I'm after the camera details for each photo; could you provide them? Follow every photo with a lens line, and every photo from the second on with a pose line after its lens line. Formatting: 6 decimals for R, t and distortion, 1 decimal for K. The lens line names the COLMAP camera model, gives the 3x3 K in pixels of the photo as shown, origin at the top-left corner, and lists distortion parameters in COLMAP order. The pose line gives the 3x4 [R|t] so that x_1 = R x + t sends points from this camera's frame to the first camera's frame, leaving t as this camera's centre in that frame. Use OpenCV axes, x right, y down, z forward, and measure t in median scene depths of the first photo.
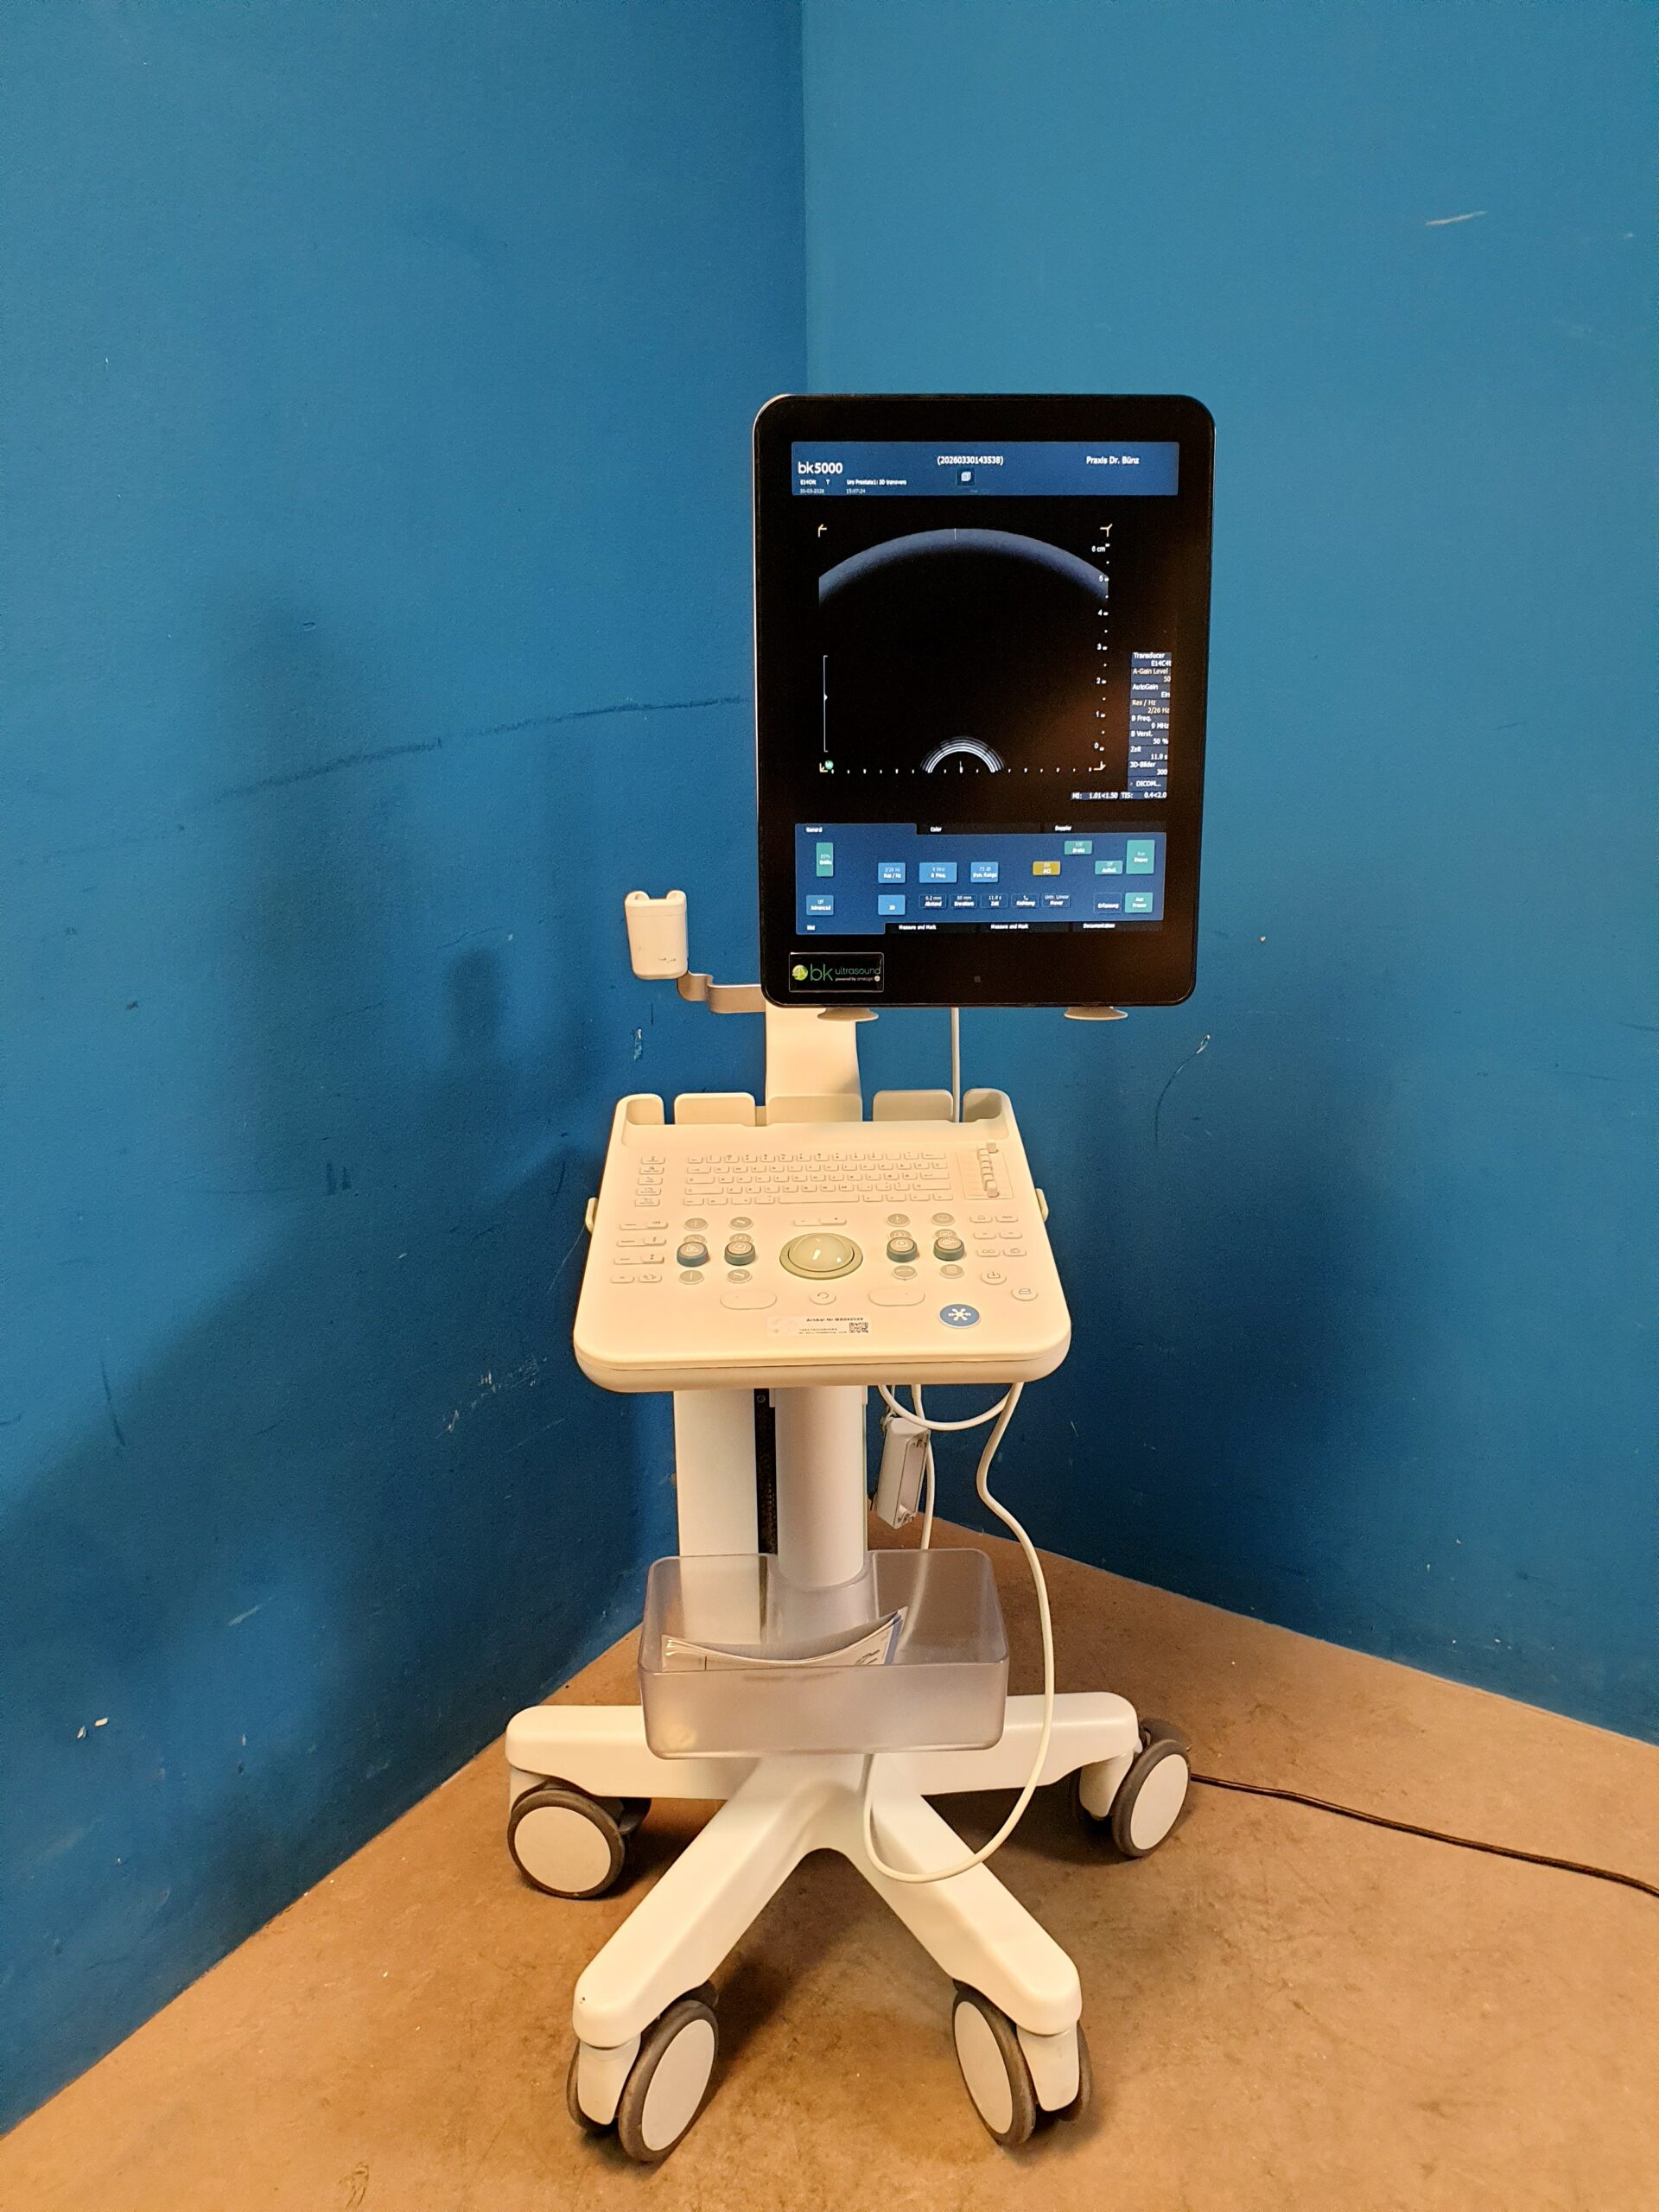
lens RADIAL K [[1767.2, 0, 858.5], [0, 1767.2, 1083.8], [0, 0, 1]] dist [-0.029812, 0.069631]
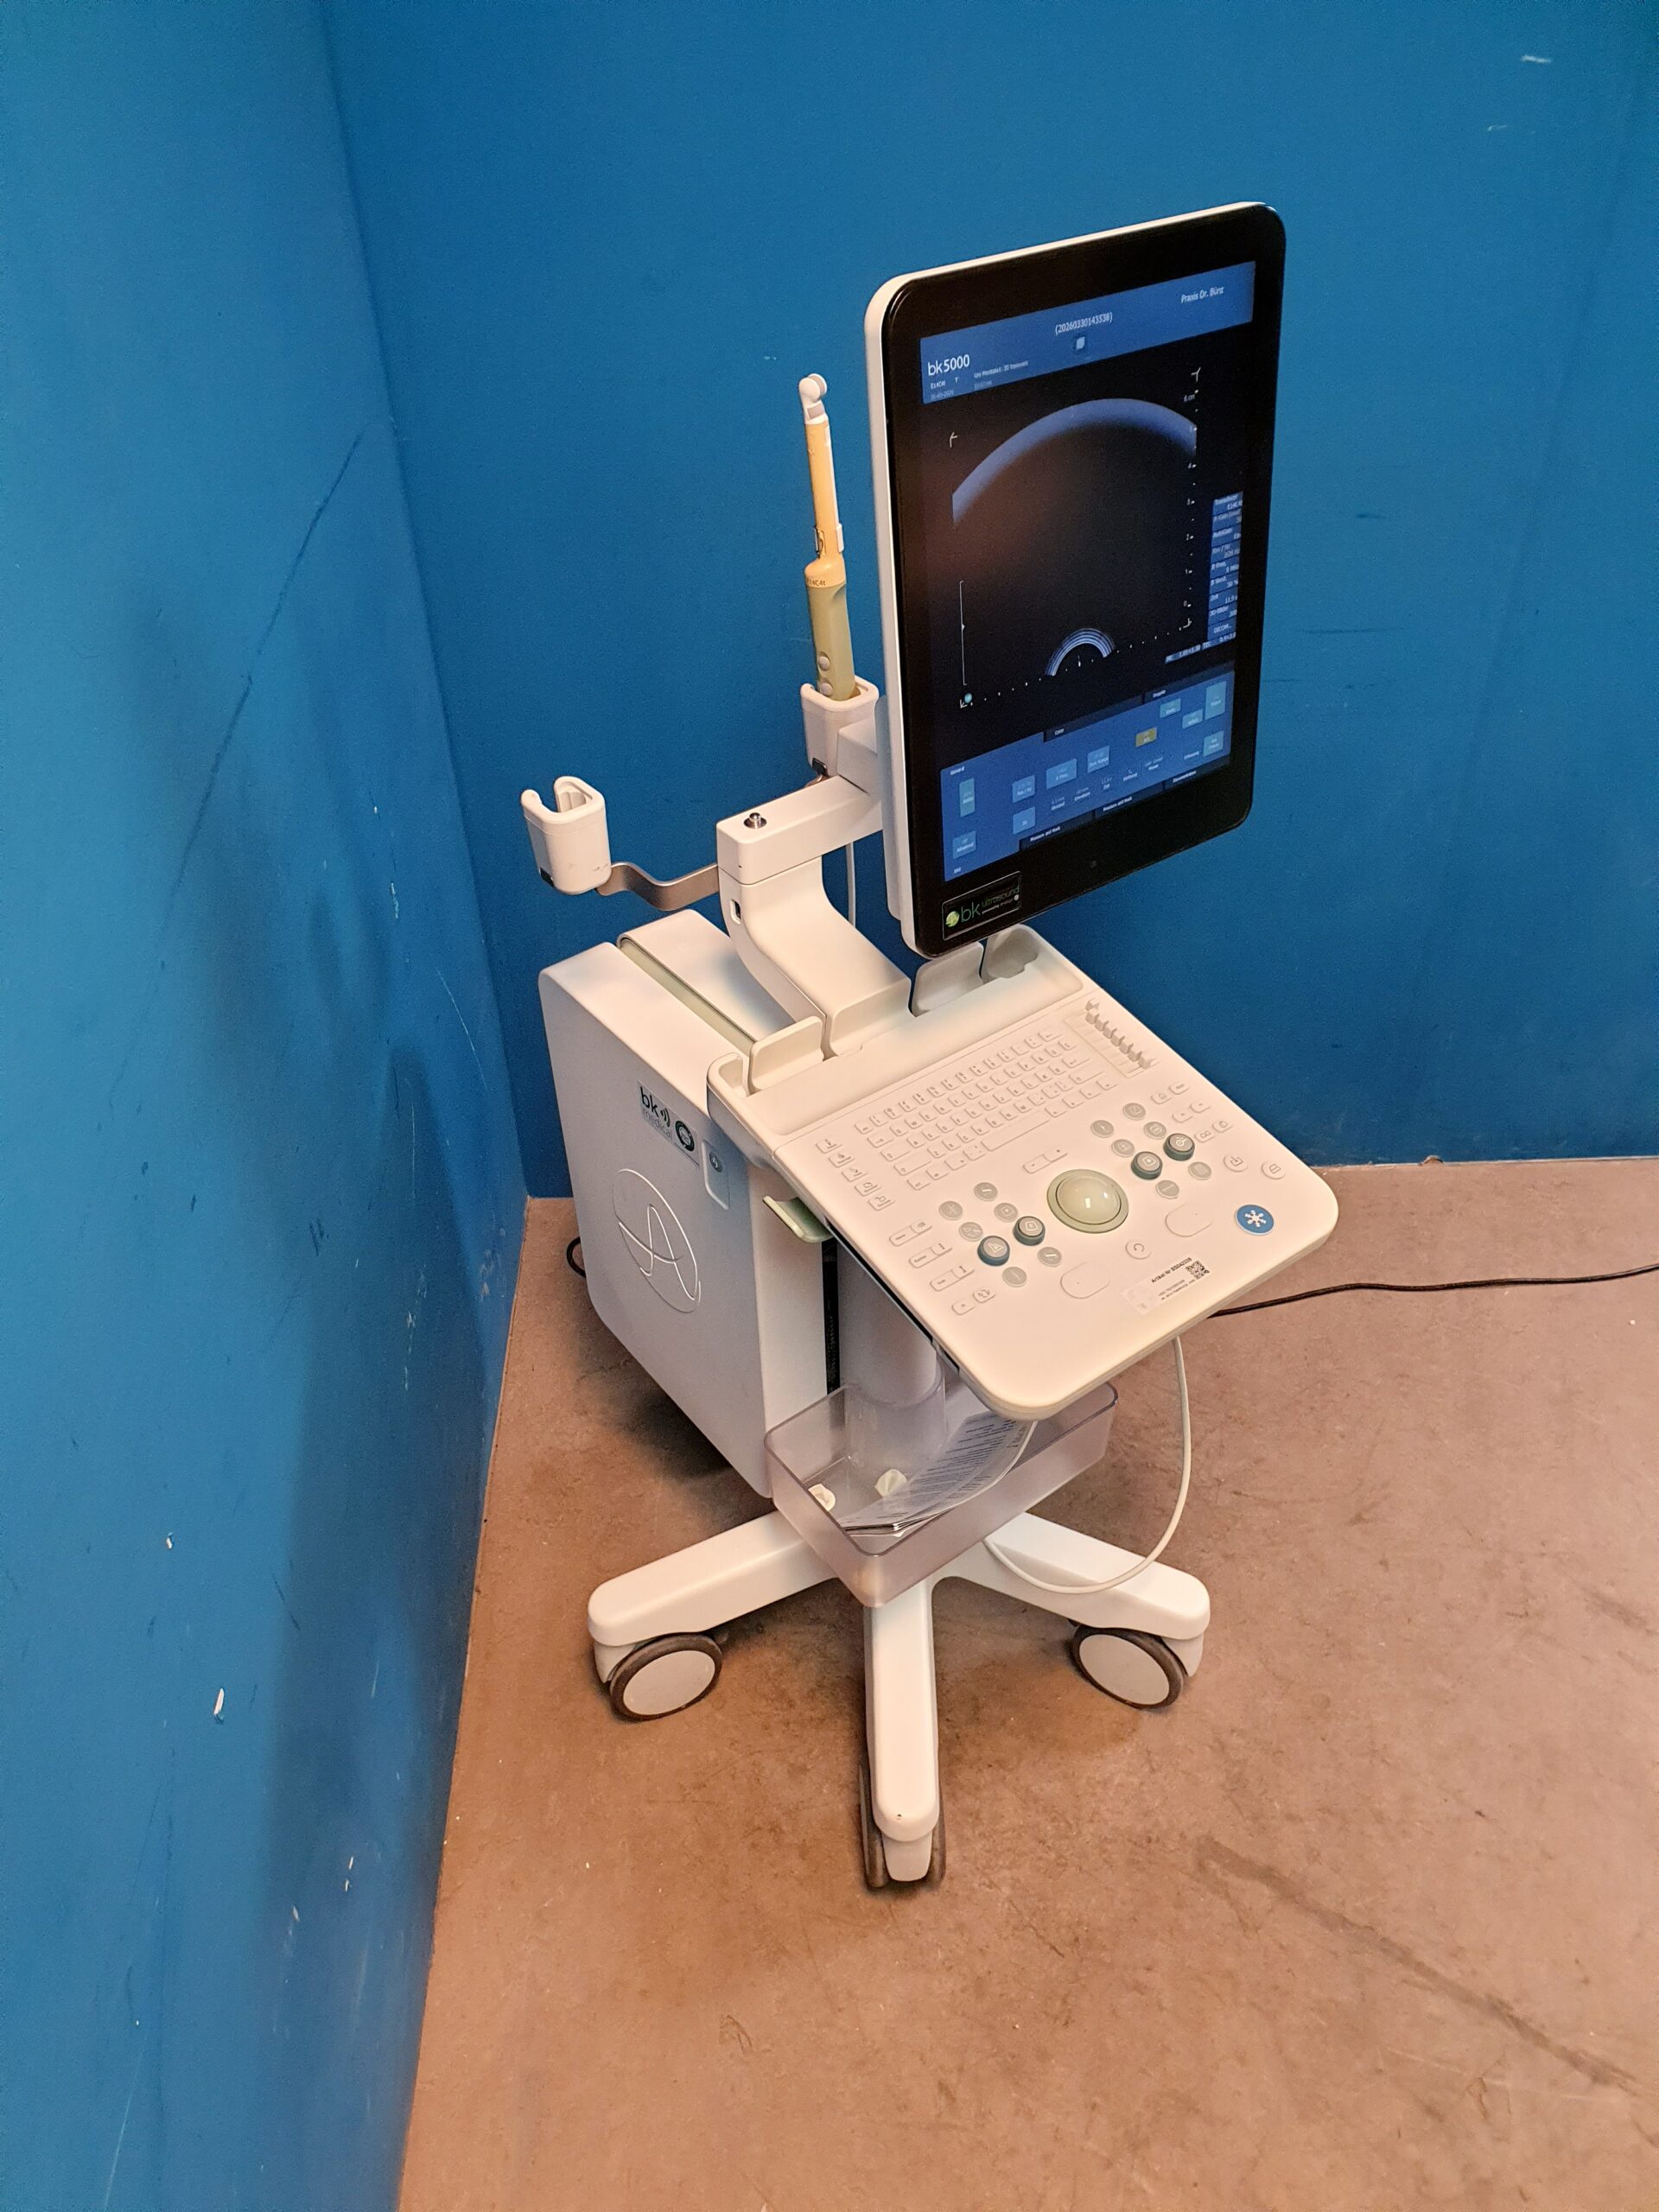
lens RADIAL K [[1767.2, 0, 833.2], [0, 1767.2, 1120.3], [0, 0, 1]] dist [-0.029812, 0.069631]
pose [[0.821781, -0.370499, 0.432904, -0.482308], [0.171841, 0.885517, 0.431660, -0.347548], [-0.543274, -0.280339, 0.791368, 0.236613]]
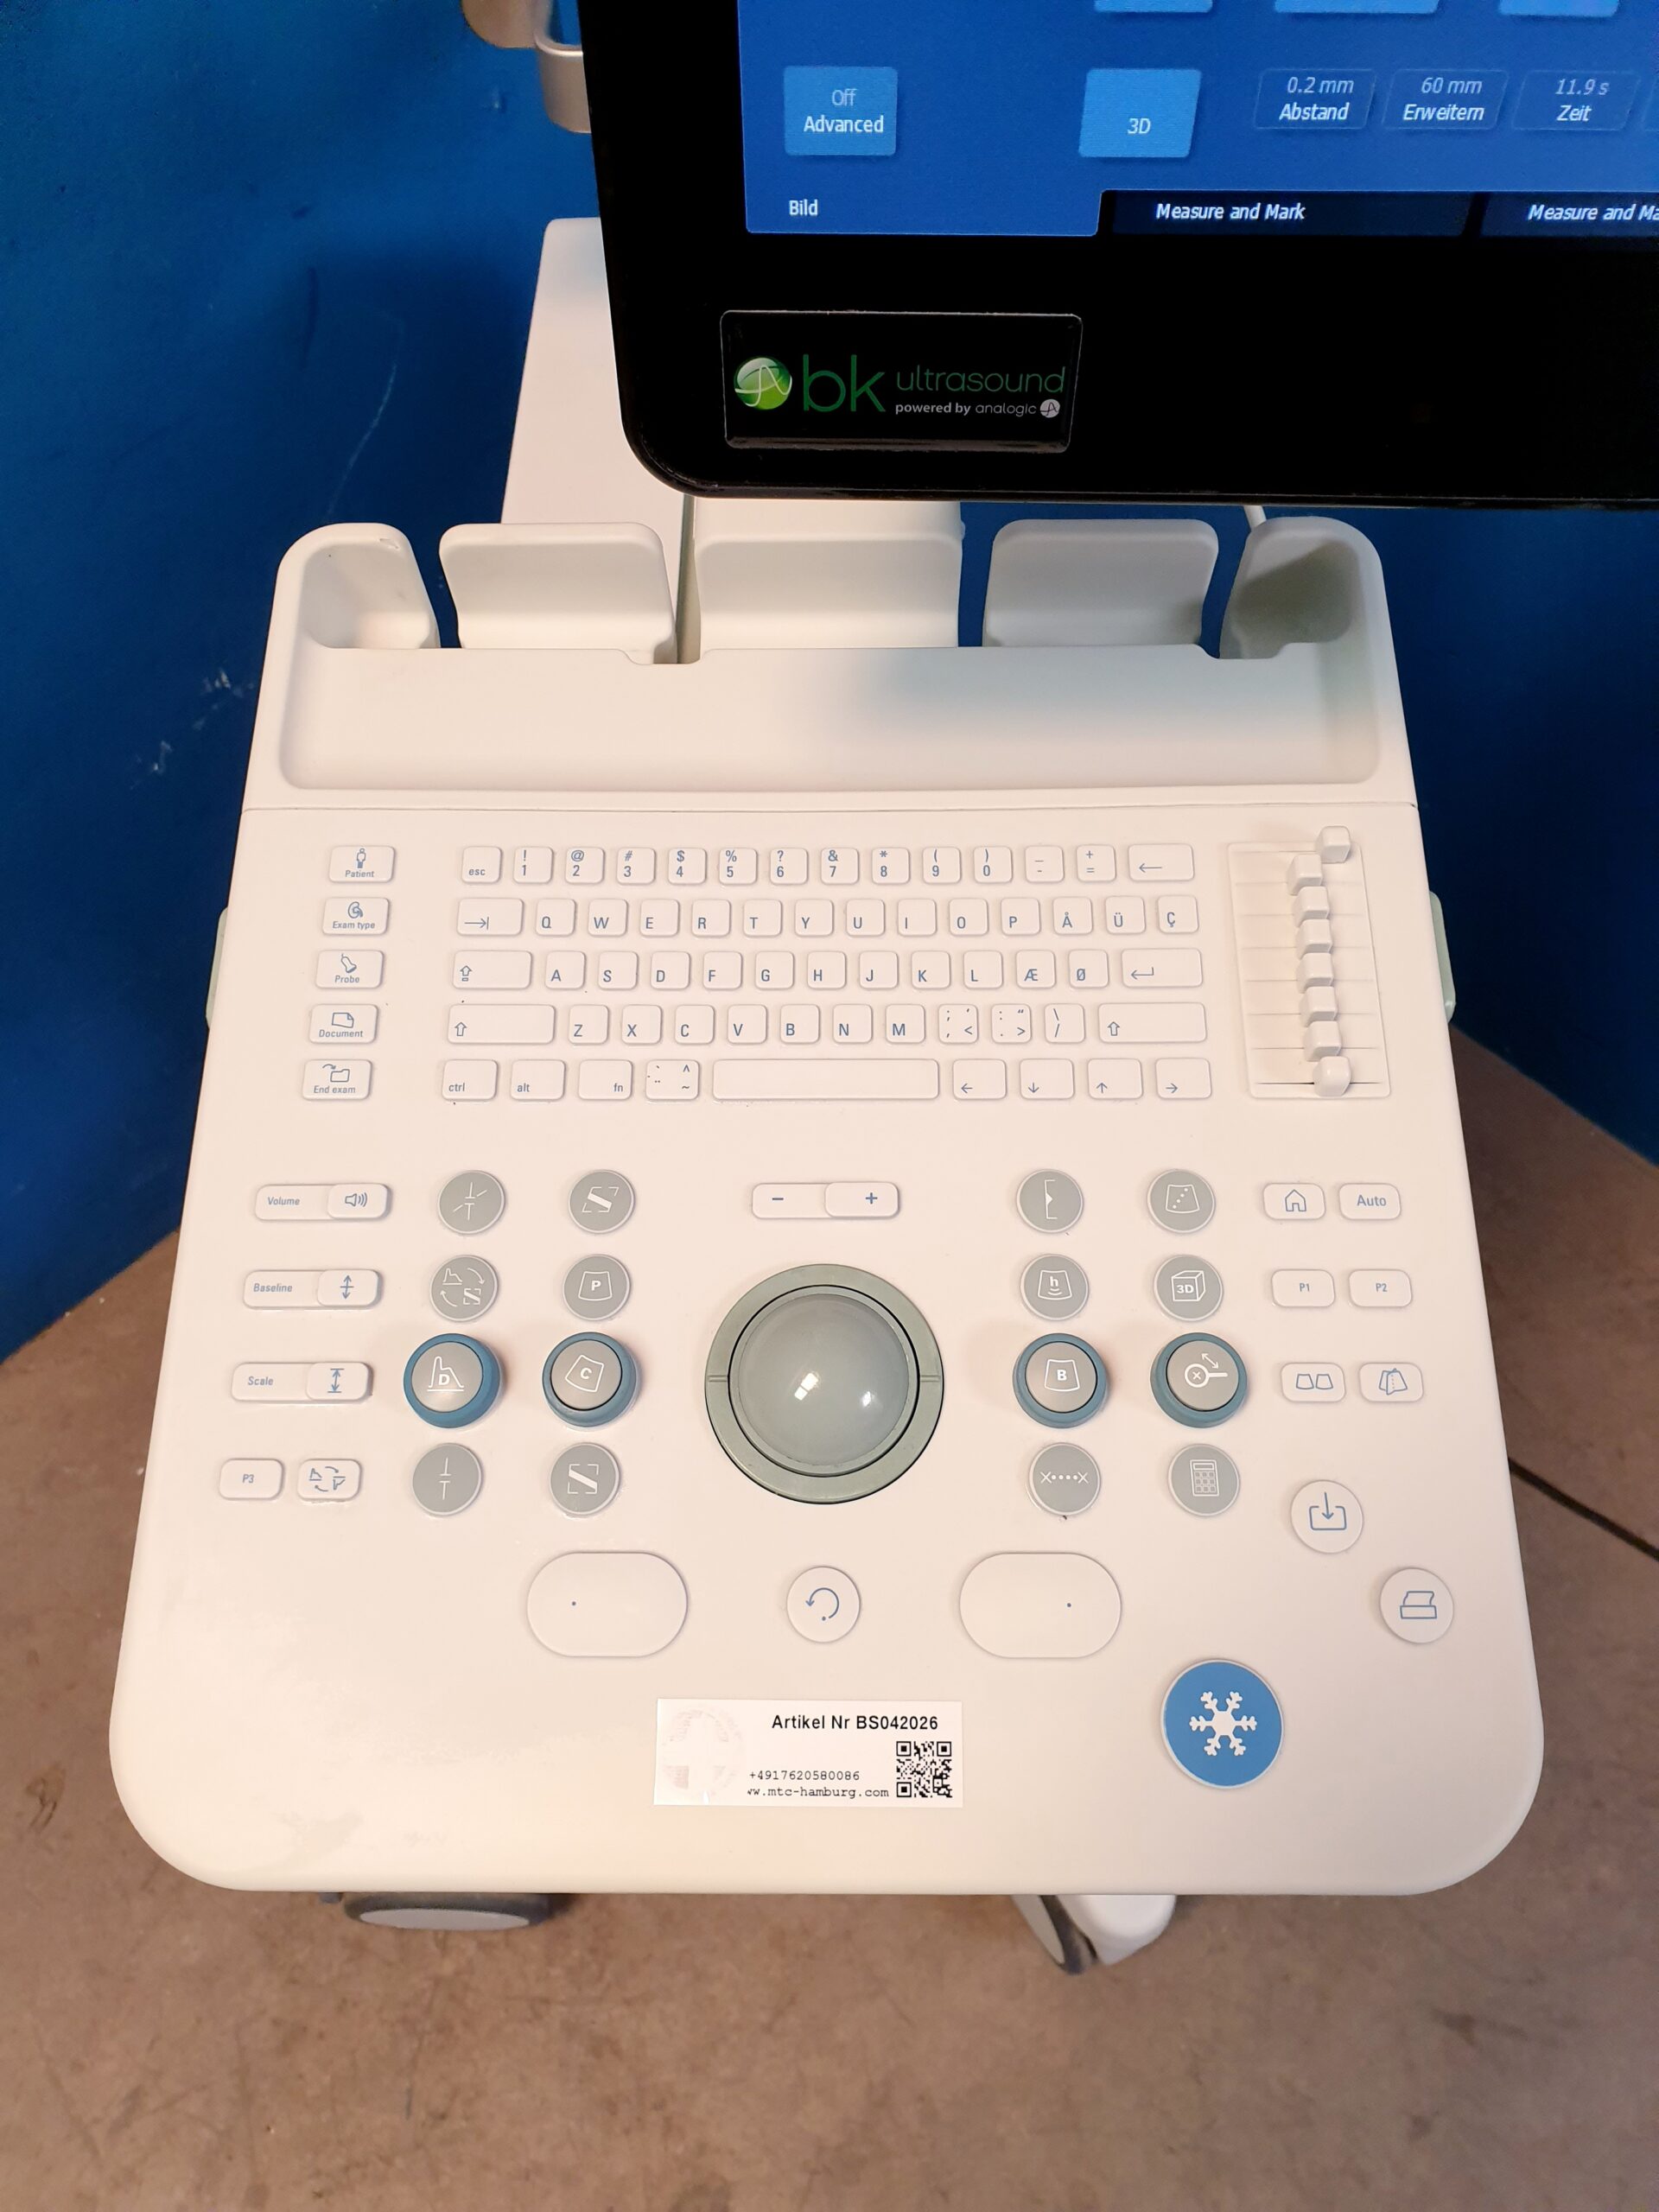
lens RADIAL K [[1767.2, 0, 822.3], [0, 1767.2, 1111.7], [0, 0, 1]] dist [-0.029812, 0.069631]
pose [[0.998855, 0.036741, -0.030634, -0.010936], [-0.006967, 0.745284, 0.666711, -0.144608], [0.047327, -0.665735, 0.744686, 0.656304]]
